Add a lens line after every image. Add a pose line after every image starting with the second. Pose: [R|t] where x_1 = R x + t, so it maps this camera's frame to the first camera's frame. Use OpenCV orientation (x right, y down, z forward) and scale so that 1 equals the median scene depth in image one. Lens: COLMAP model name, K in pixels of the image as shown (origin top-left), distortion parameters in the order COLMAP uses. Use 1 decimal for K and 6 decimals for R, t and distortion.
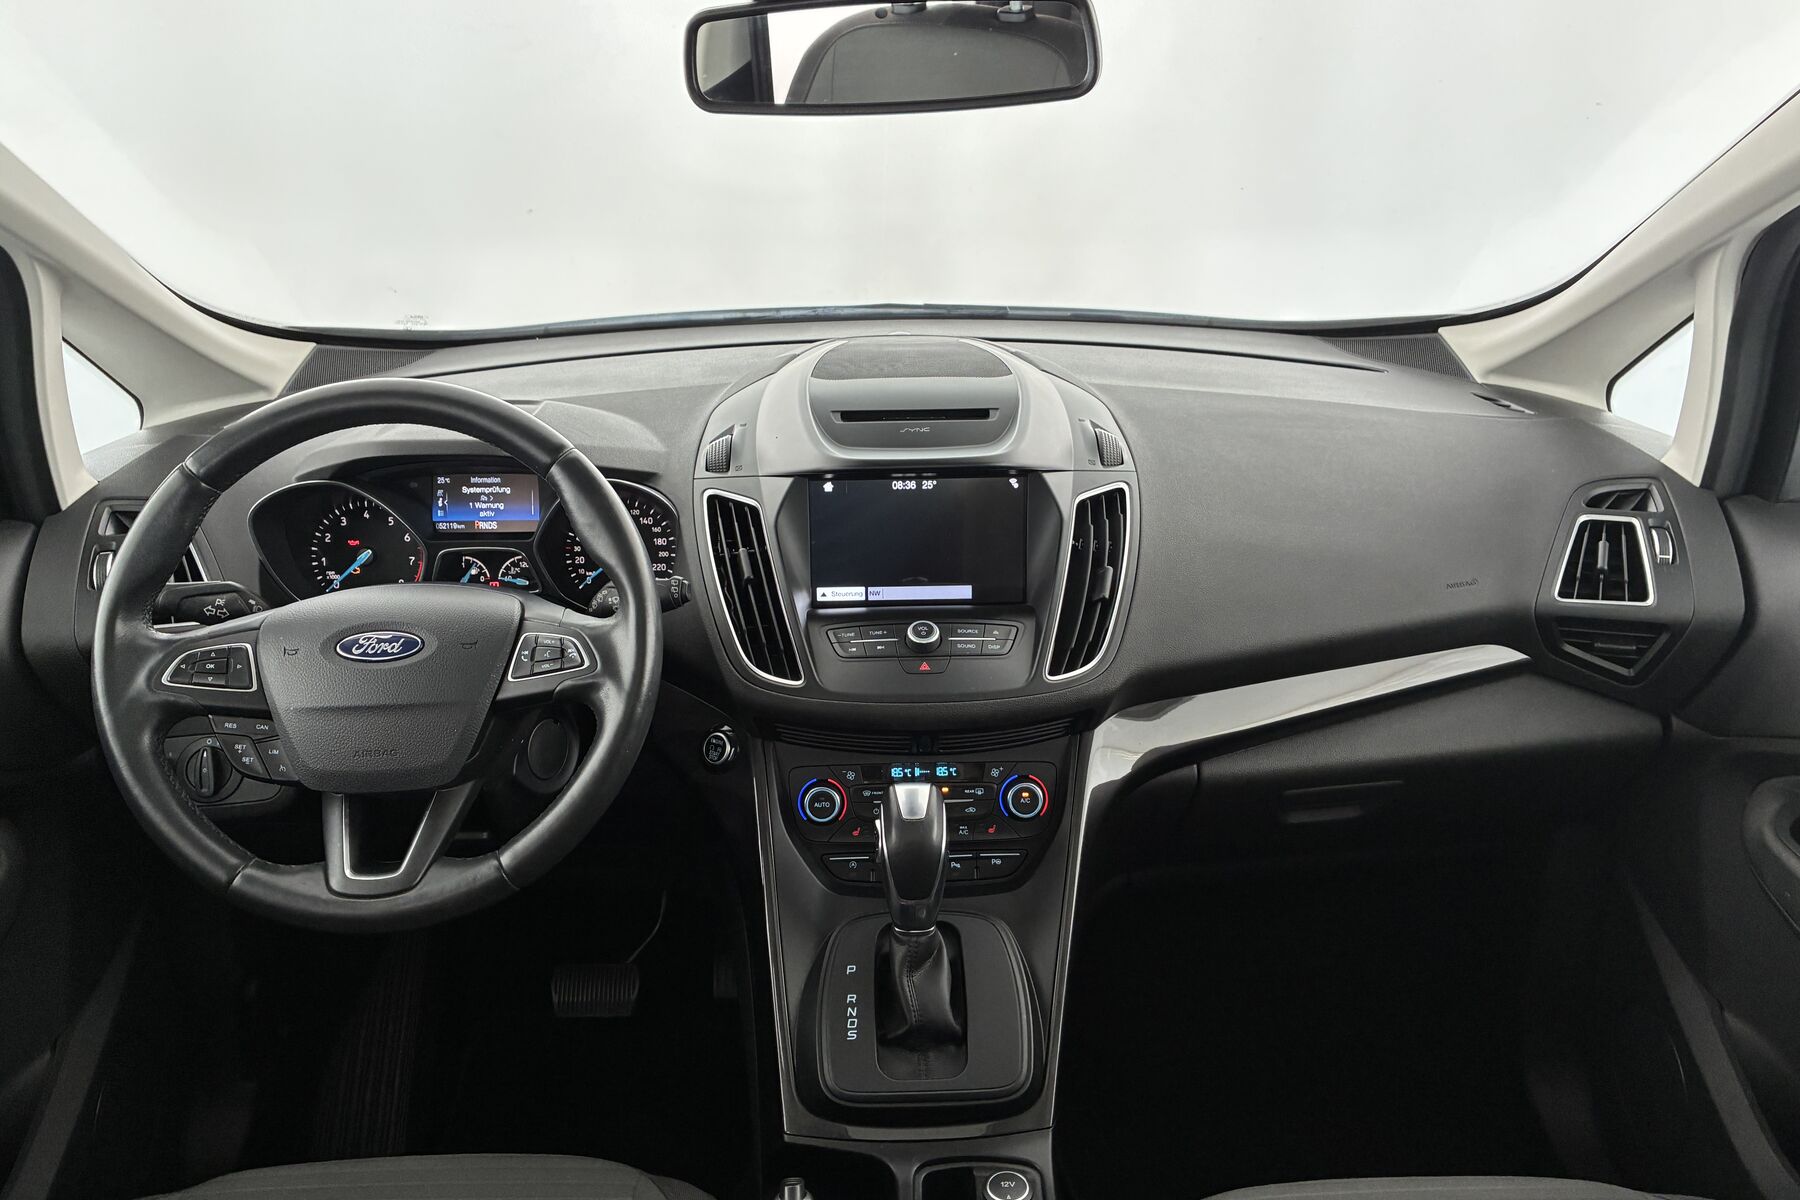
lens RADIAL K [[1294.1, 0, 900.0], [0, 1294.1, 600.0], [0, 0, 1]] dist [0.054983, -0.073952]
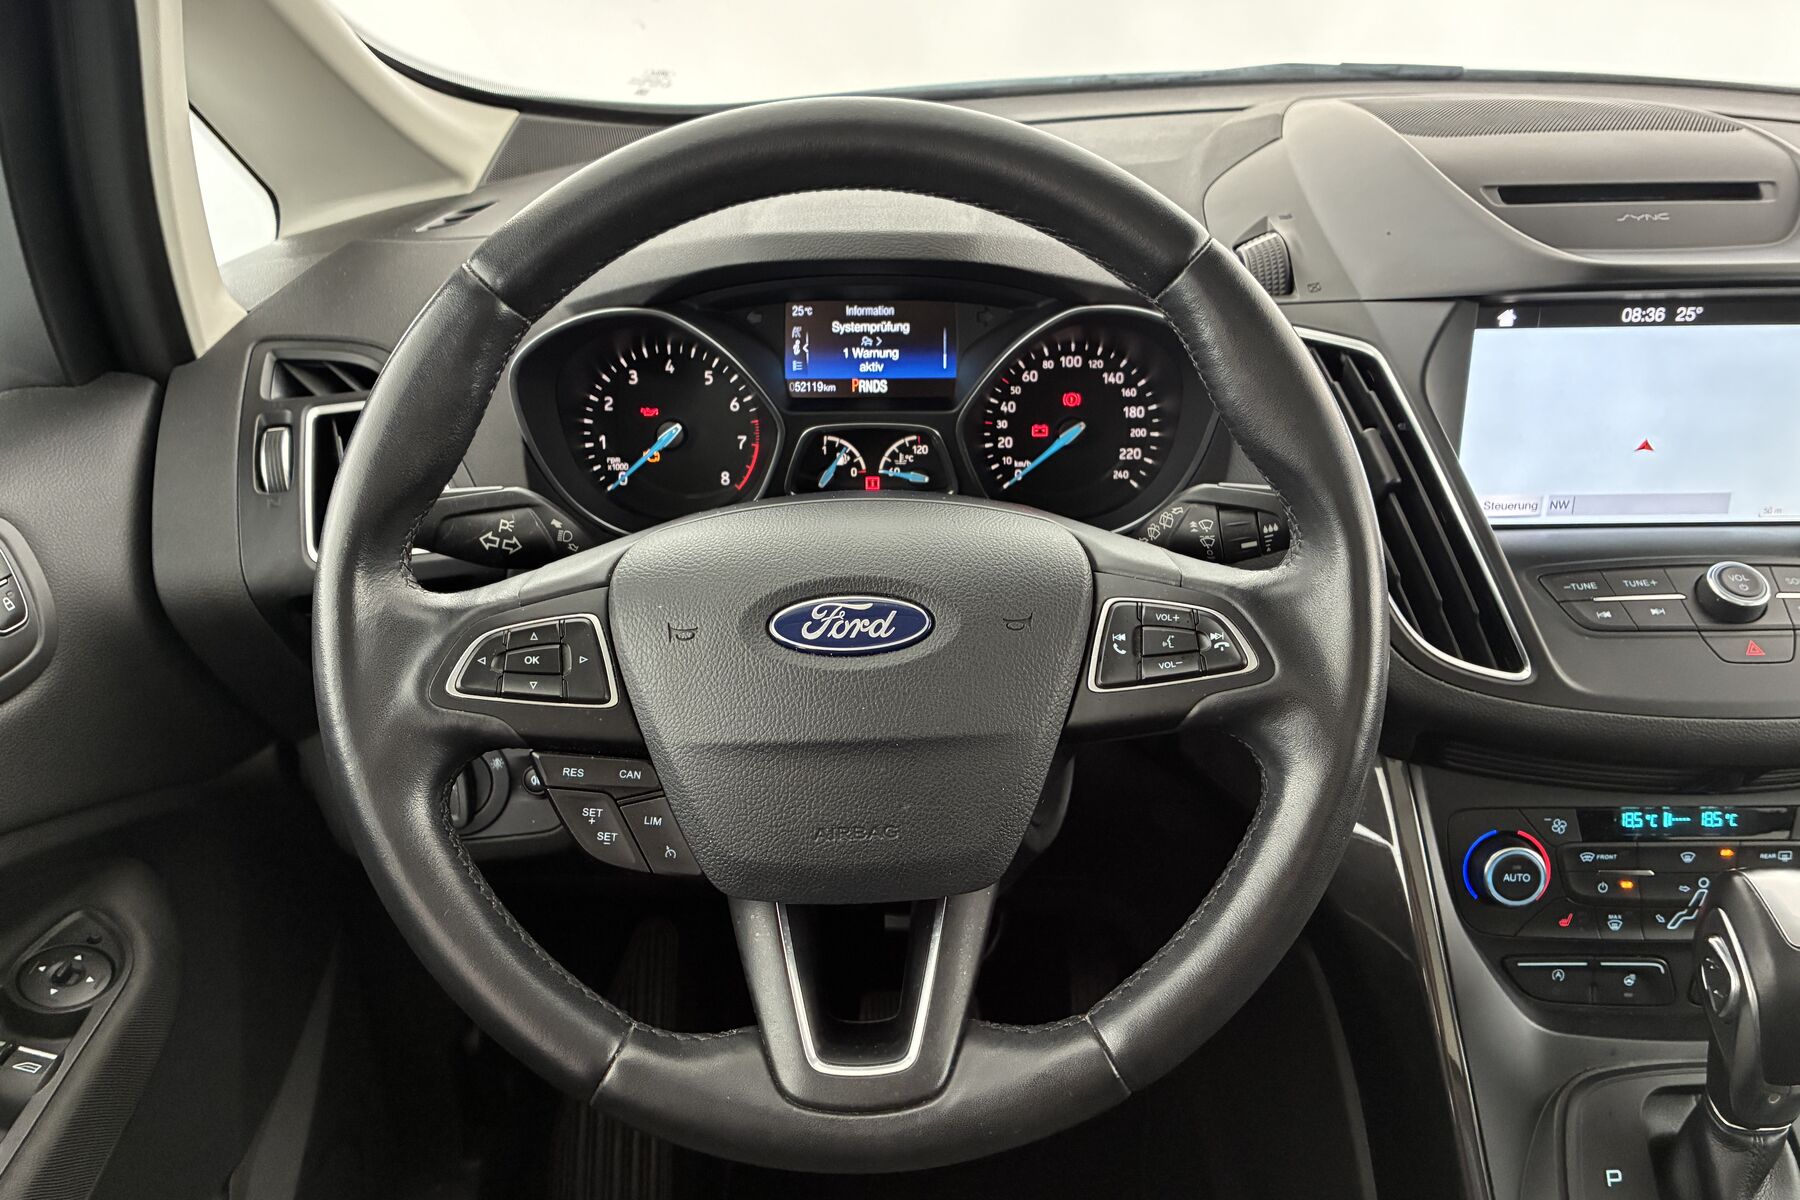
lens RADIAL K [[1294.1, 0, 900.0], [0, 1294.1, 600.0], [0, 0, 1]] dist [0.054983, -0.073952]
pose [[0.999402, 0.009863, -0.033155, -0.307596], [-0.006133, 0.993827, 0.110769, -0.026918], [0.034042, -0.110499, 0.993293, 0.414033]]
